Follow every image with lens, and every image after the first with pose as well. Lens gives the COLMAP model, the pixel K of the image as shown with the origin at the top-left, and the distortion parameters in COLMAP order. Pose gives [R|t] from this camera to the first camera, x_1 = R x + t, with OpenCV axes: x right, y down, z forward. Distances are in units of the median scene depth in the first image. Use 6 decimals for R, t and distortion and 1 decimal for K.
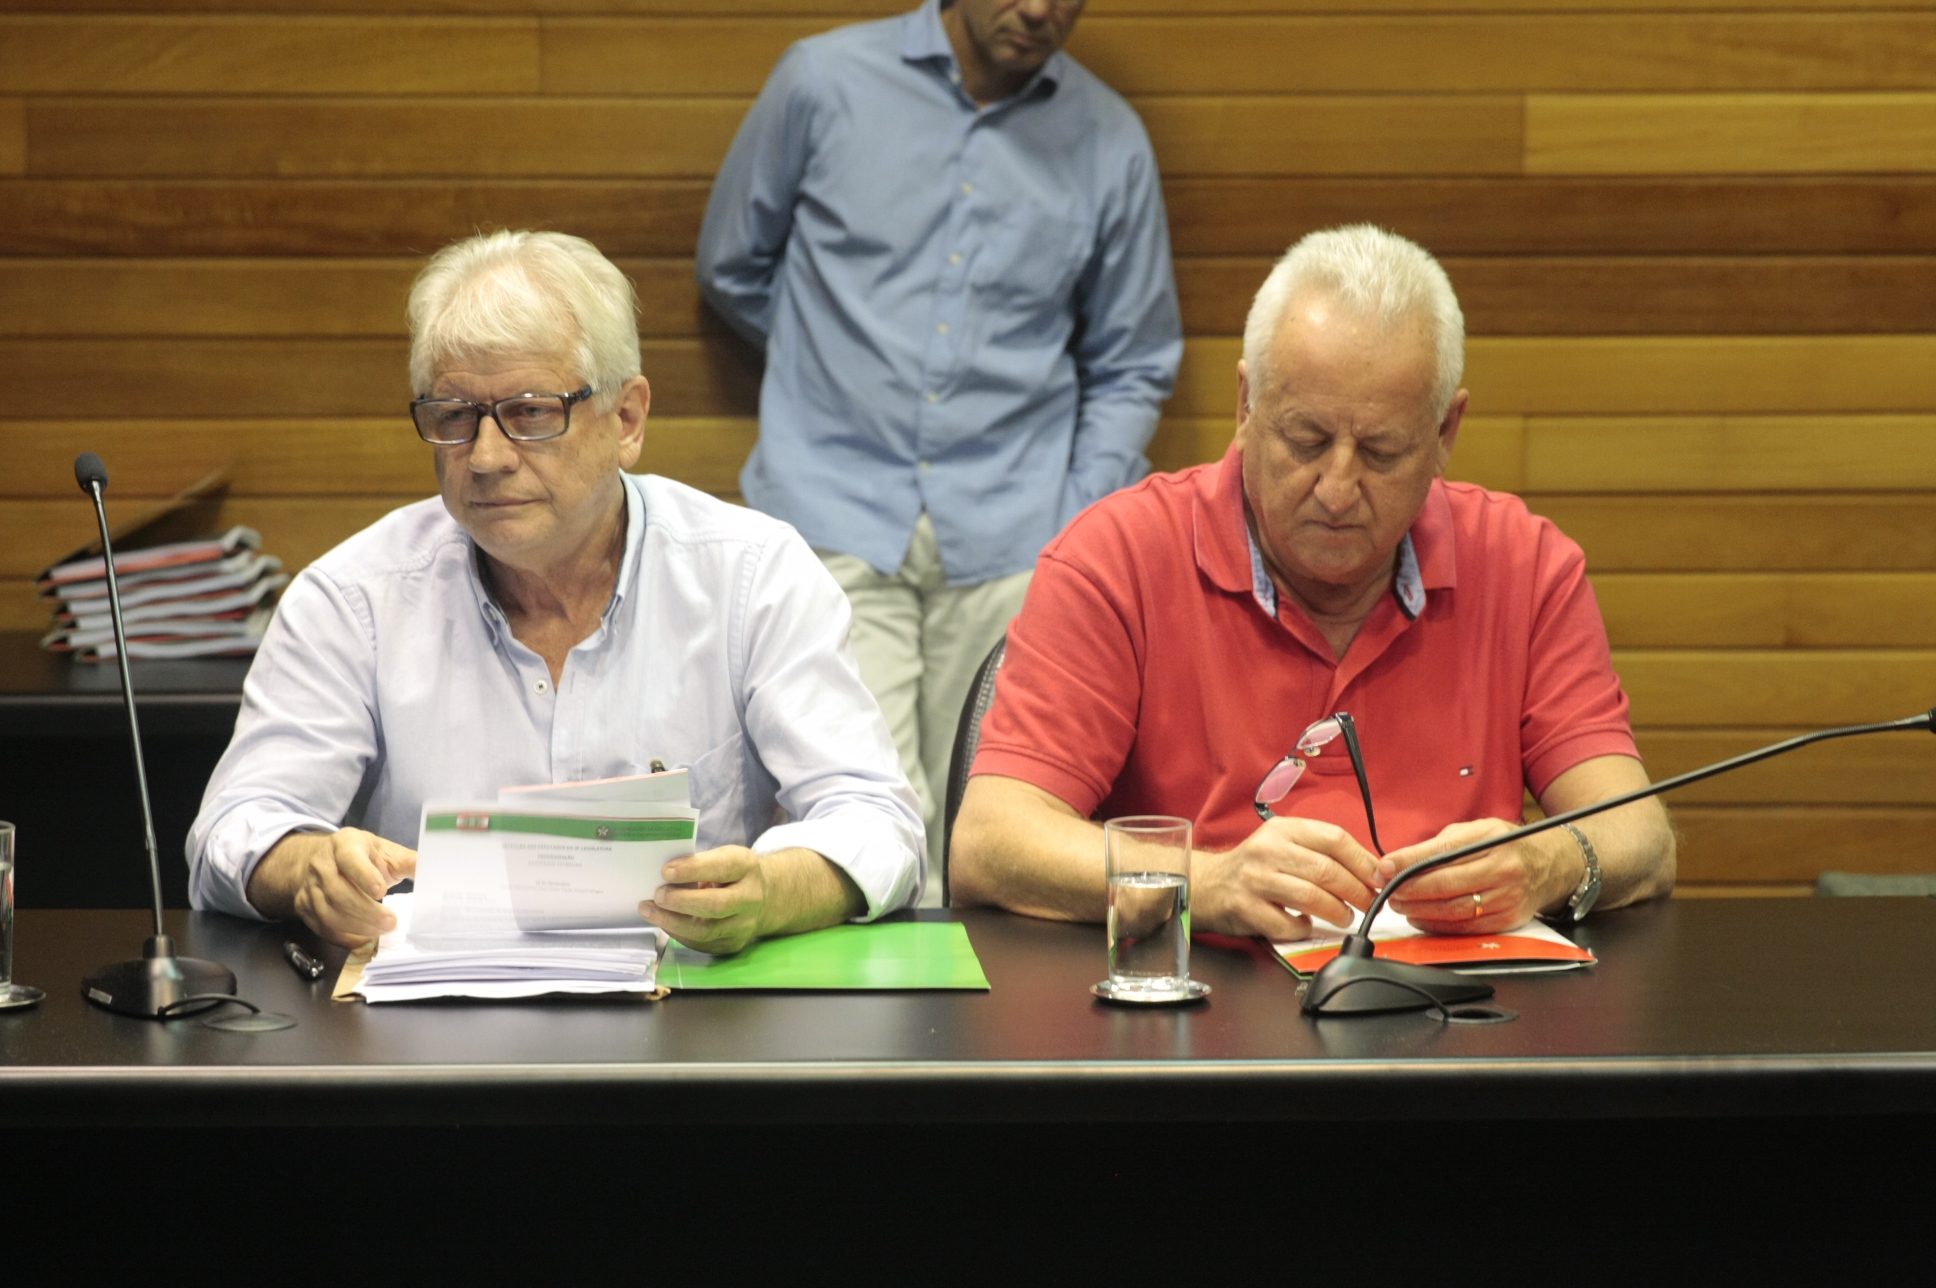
lens RADIAL K [[6265.4, 0, 967.6], [0, 6265.4, 641.6], [0, 0, 1]] dist [0.264662, 0.000000]
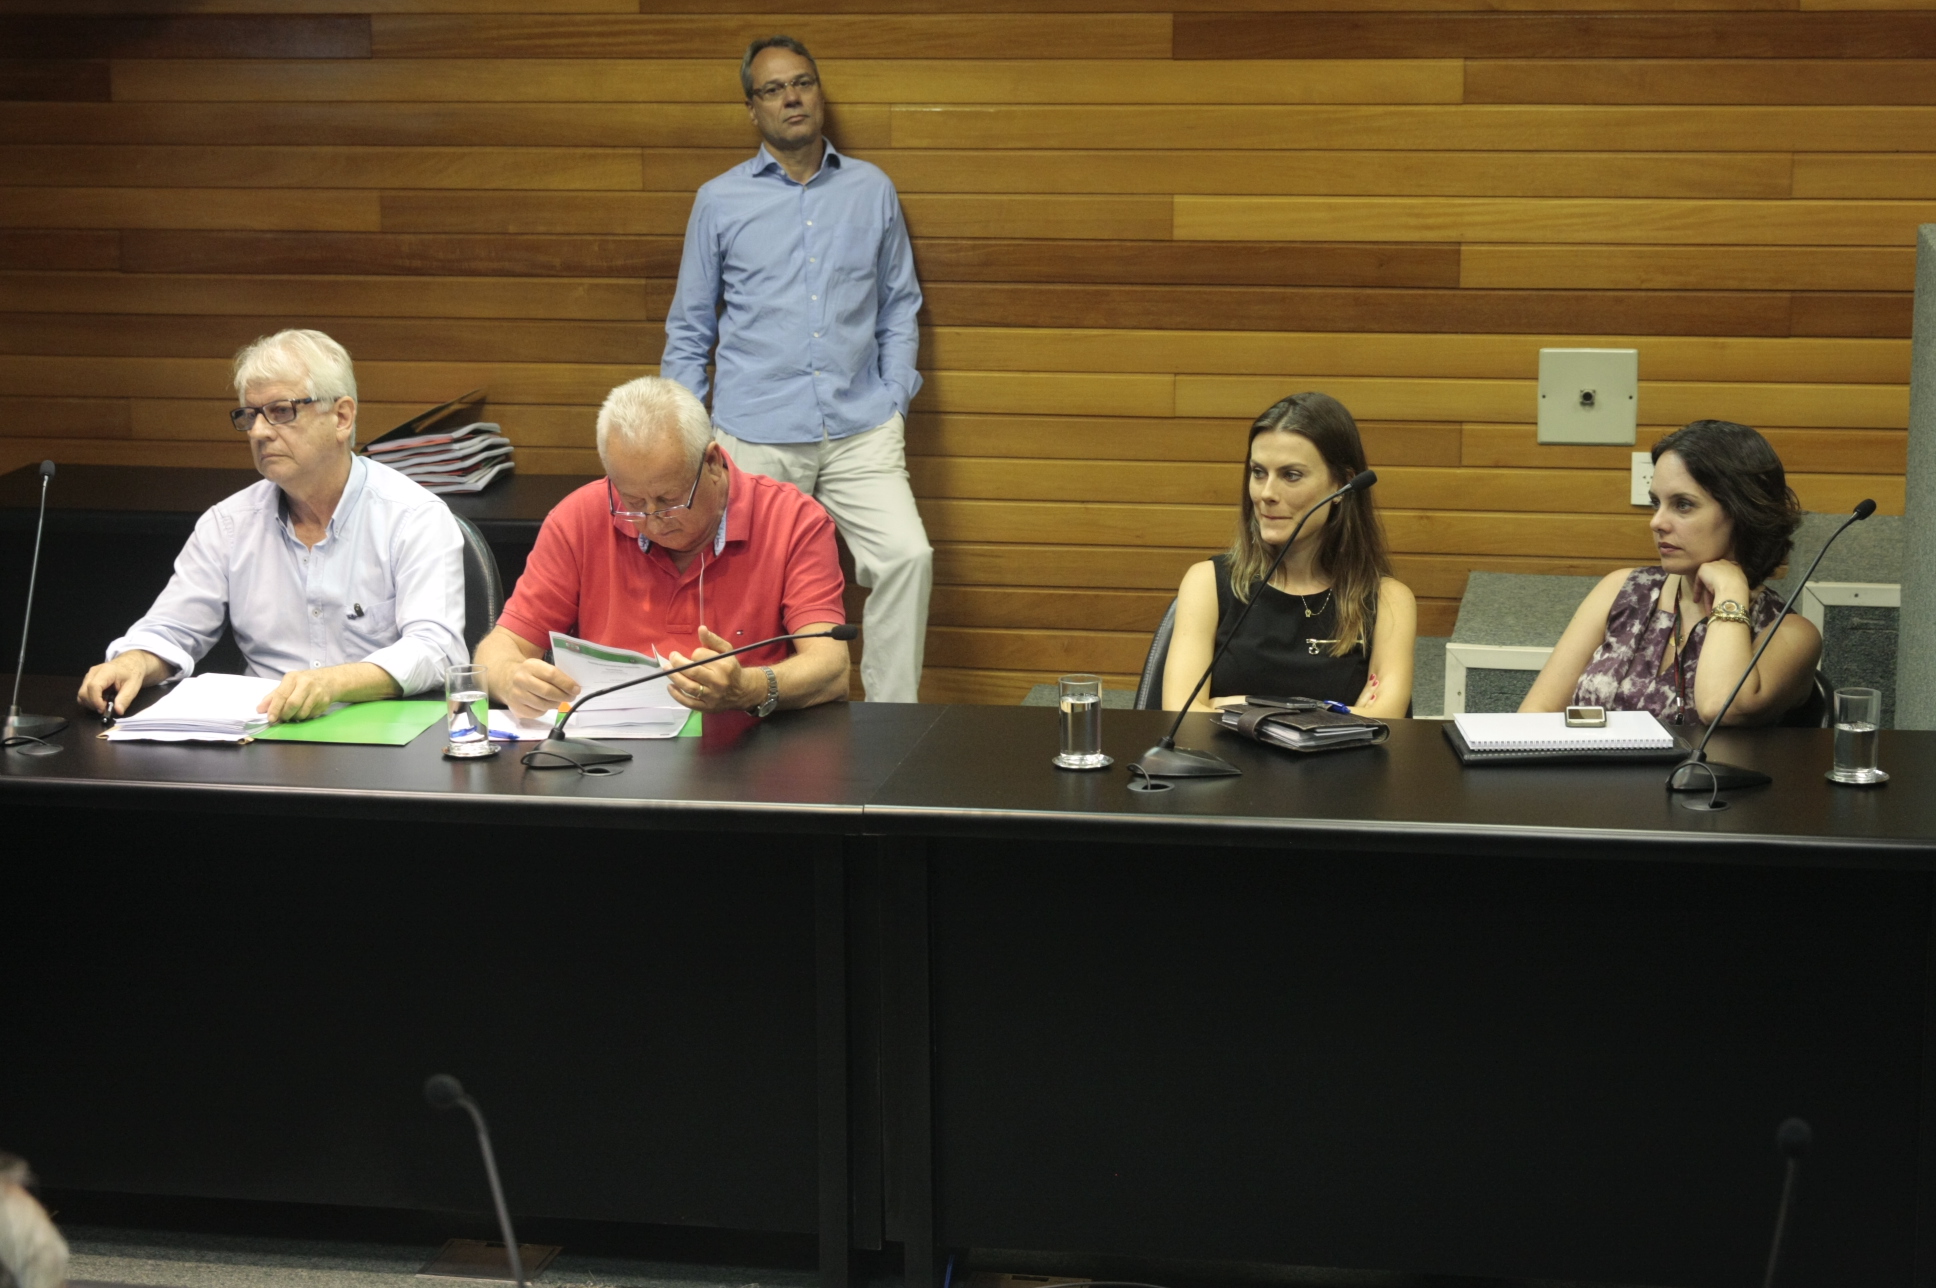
lens RADIAL K [[4096.5, 0, 969.2], [0, 4096.5, 647.5], [0, 0, 1]] dist [0.093505, 0.000000]
pose [[0.973520, 0.036169, -0.225721, 0.302941], [-0.016696, 0.996016, 0.087594, -0.060507], [0.227990, -0.081506, 0.970246, -0.160183]]
